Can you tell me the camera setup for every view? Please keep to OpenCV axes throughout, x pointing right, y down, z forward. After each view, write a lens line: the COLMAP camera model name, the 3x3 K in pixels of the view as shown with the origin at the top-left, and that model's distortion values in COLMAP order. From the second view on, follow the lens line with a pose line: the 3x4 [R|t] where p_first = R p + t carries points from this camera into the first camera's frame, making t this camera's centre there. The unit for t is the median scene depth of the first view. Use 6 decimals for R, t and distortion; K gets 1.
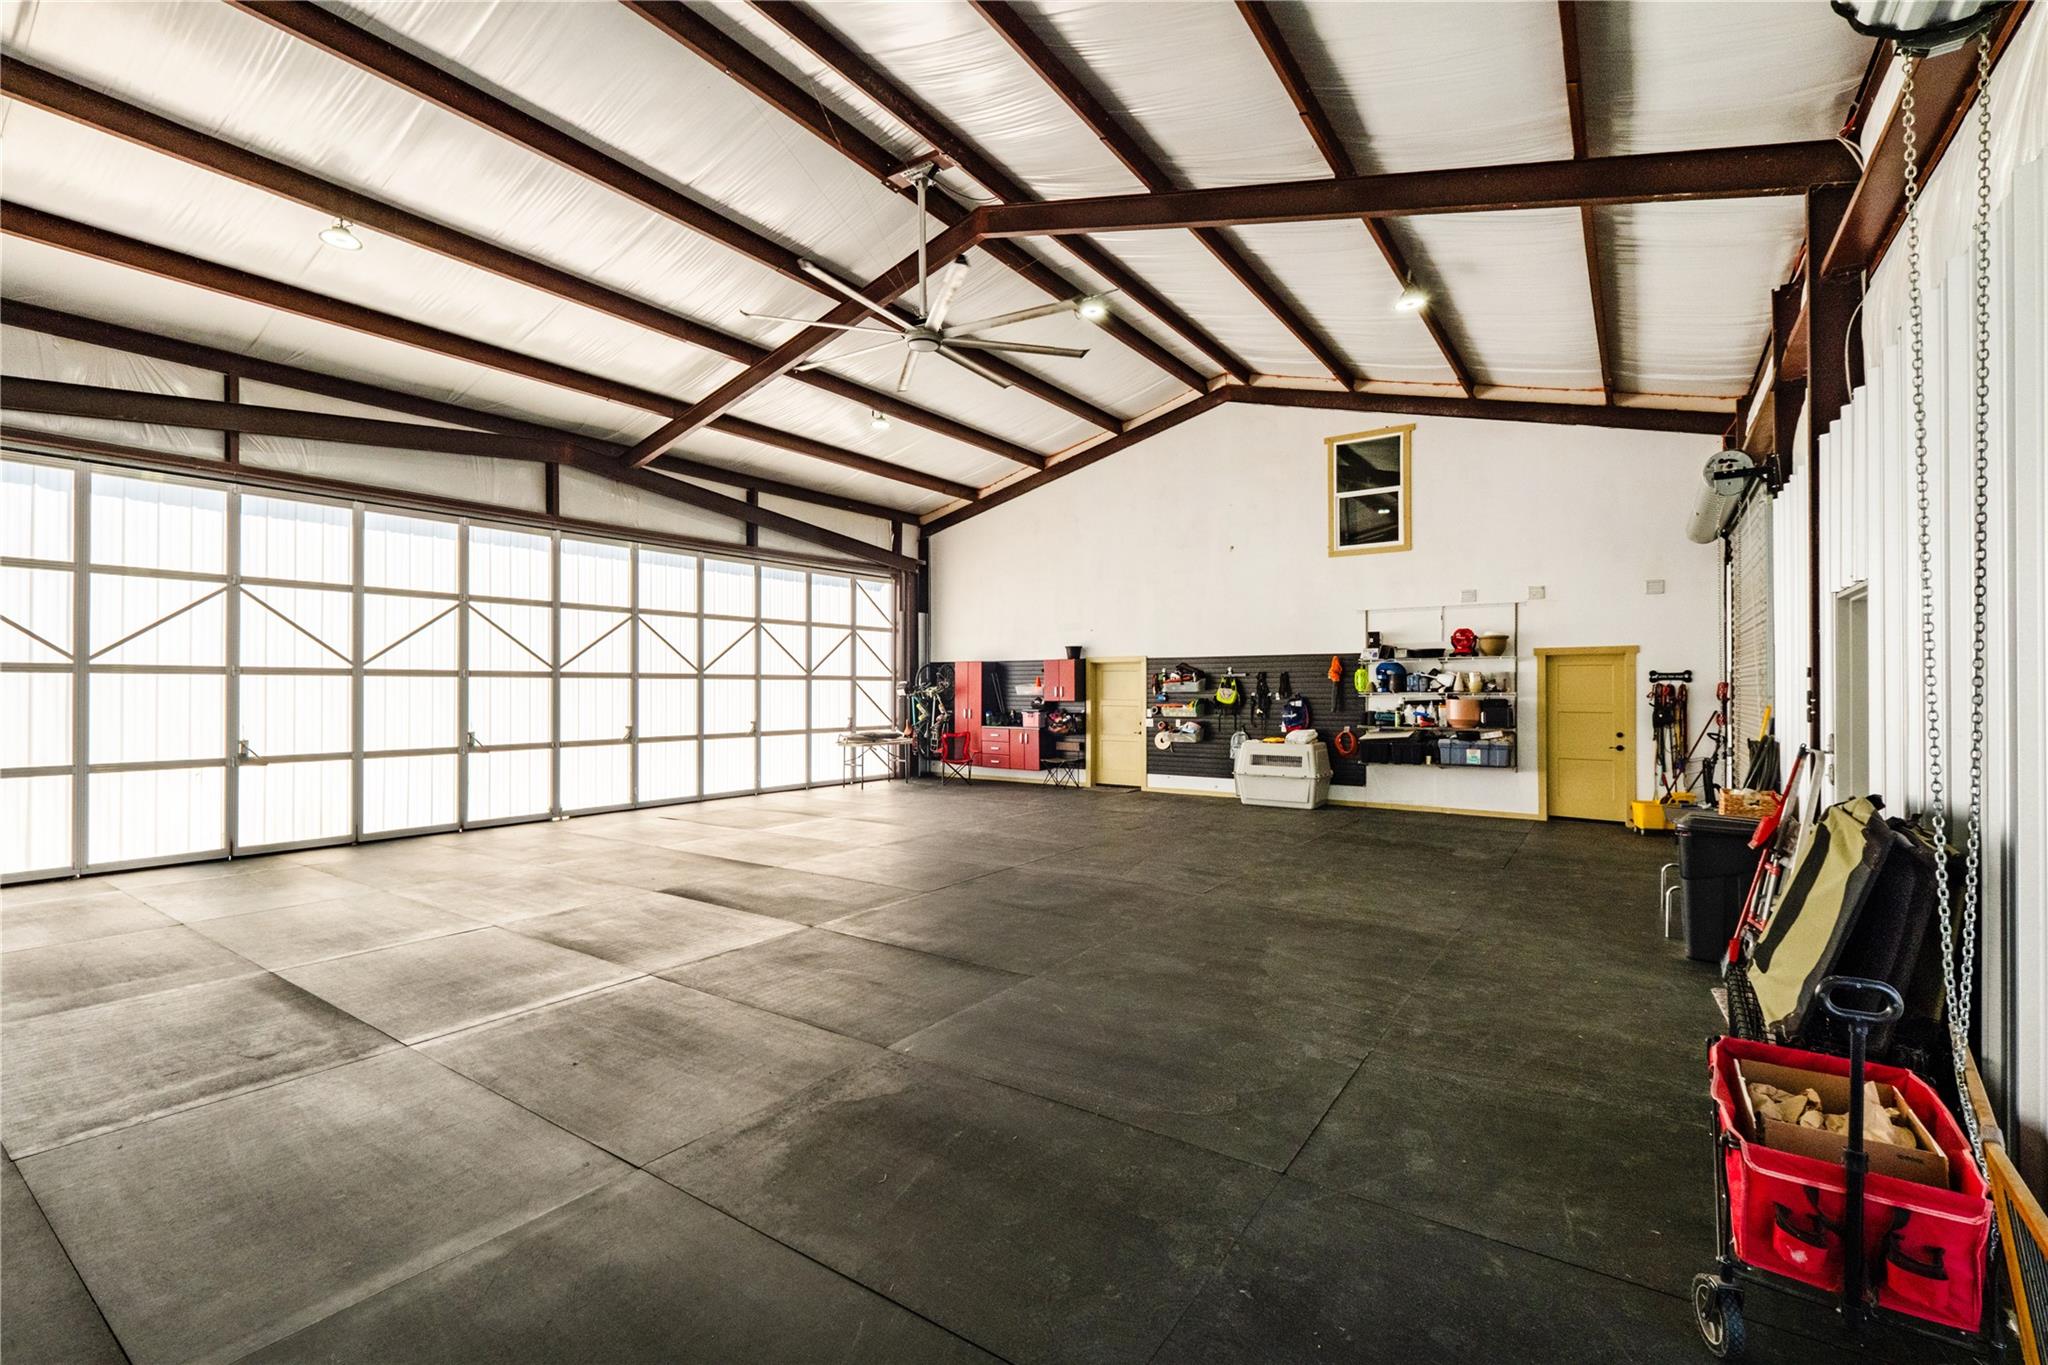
lens RADIAL K [[890.3, 0, 1006.5], [0, 890.3, 679.3], [0, 0, 1]] dist [0.001702, -0.003839]
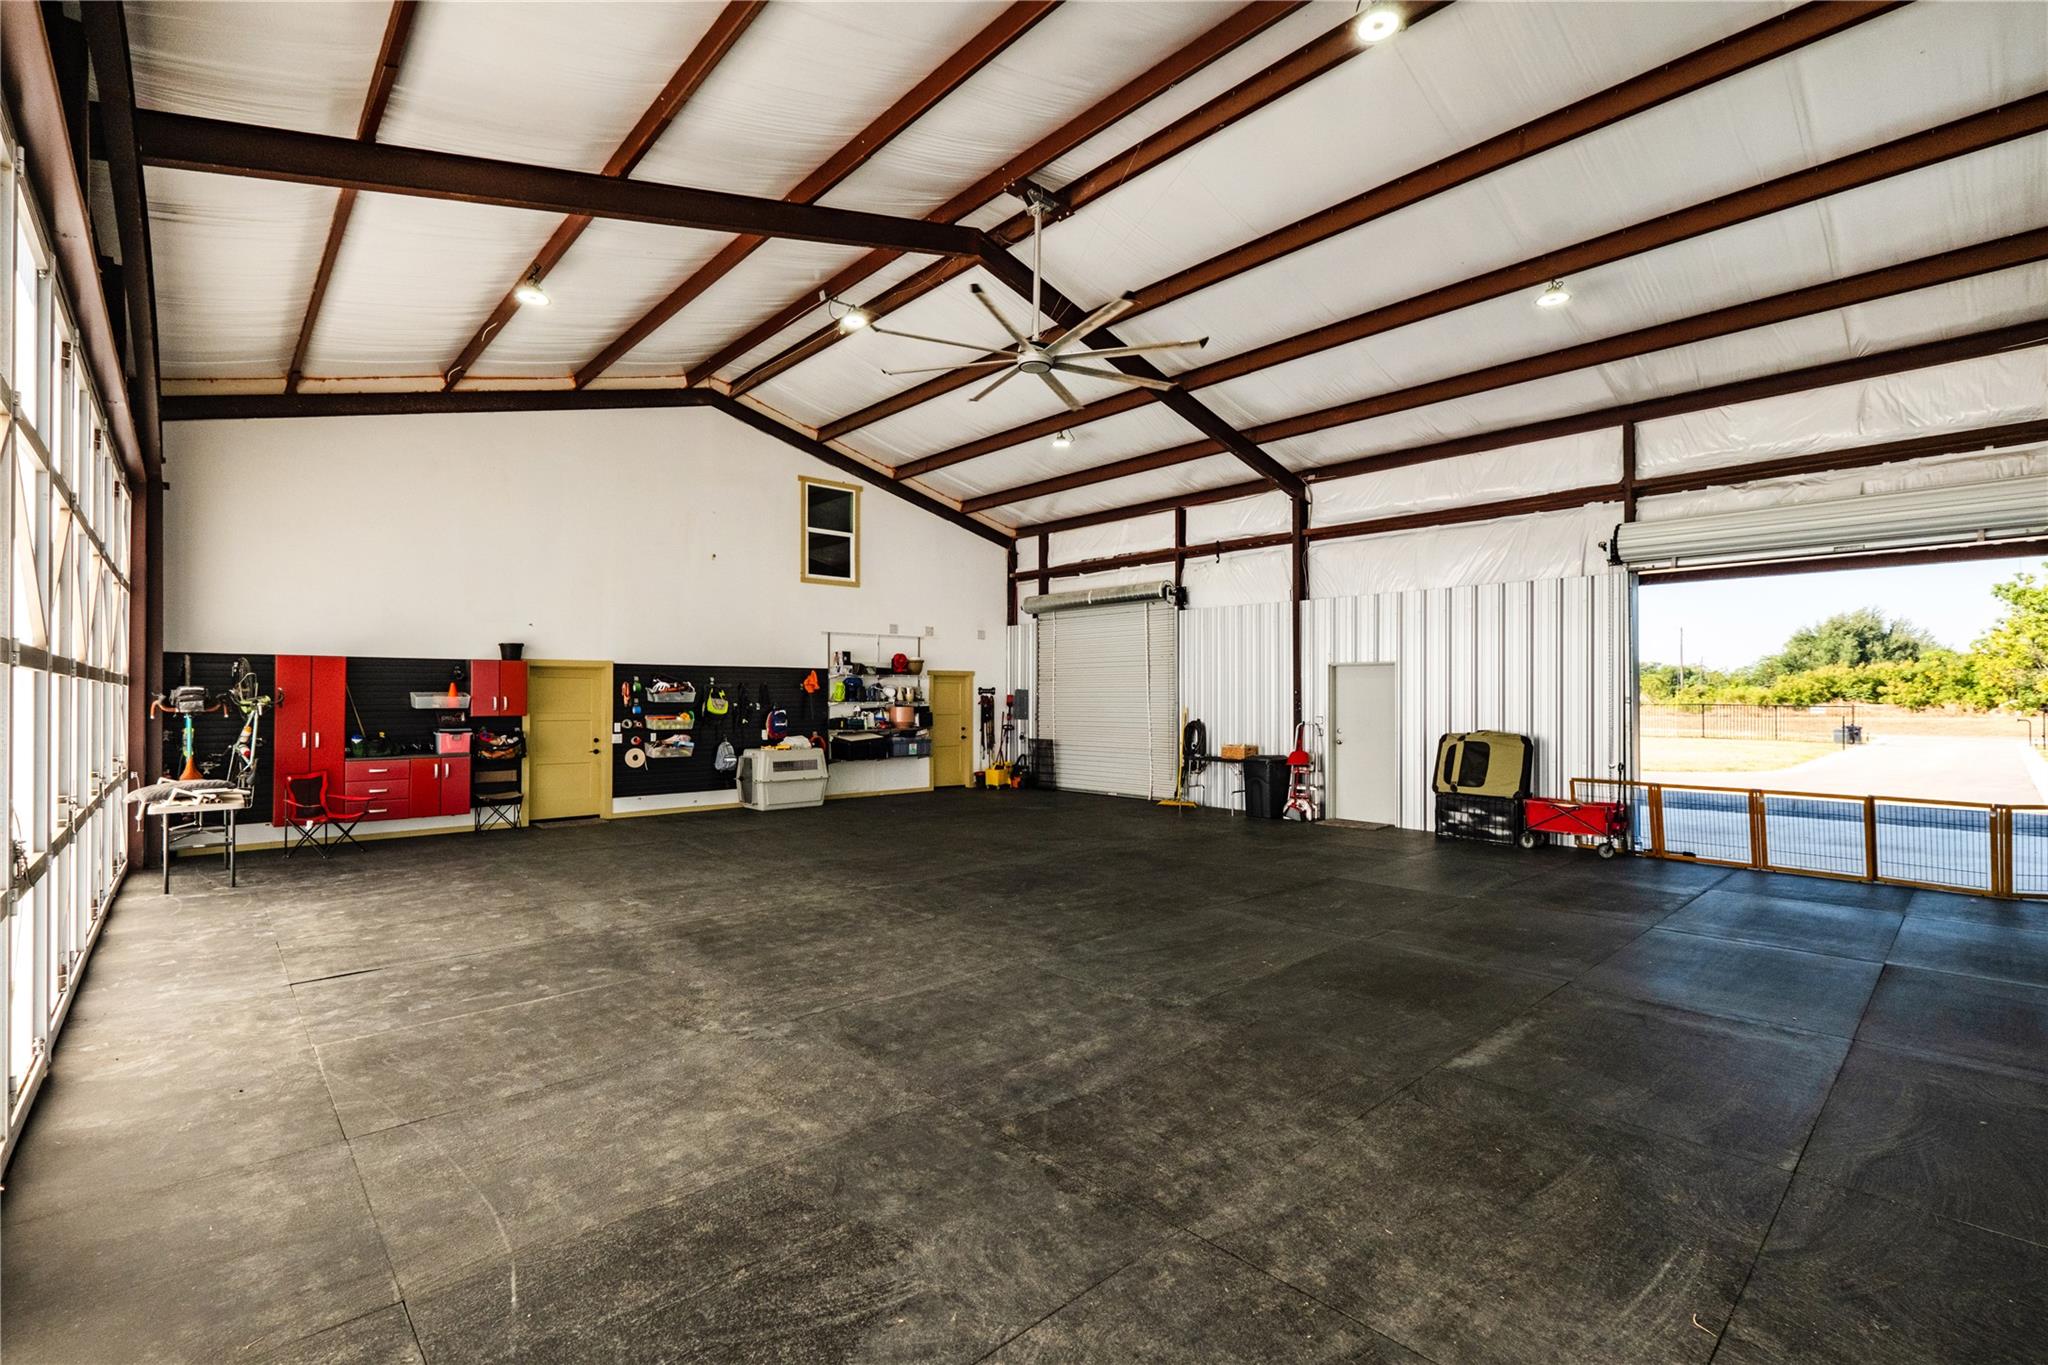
lens RADIAL K [[890.3, 0, 1024.0], [0, 890.3, 690.5], [0, 0, 1]] dist [0.001702, -0.003839]
pose [[0.206998, 0.008776, 0.978302, -0.718564], [-0.009803, 0.999928, -0.006895, 0.005223], [-0.978292, -0.008163, 0.207069, 0.518432]]
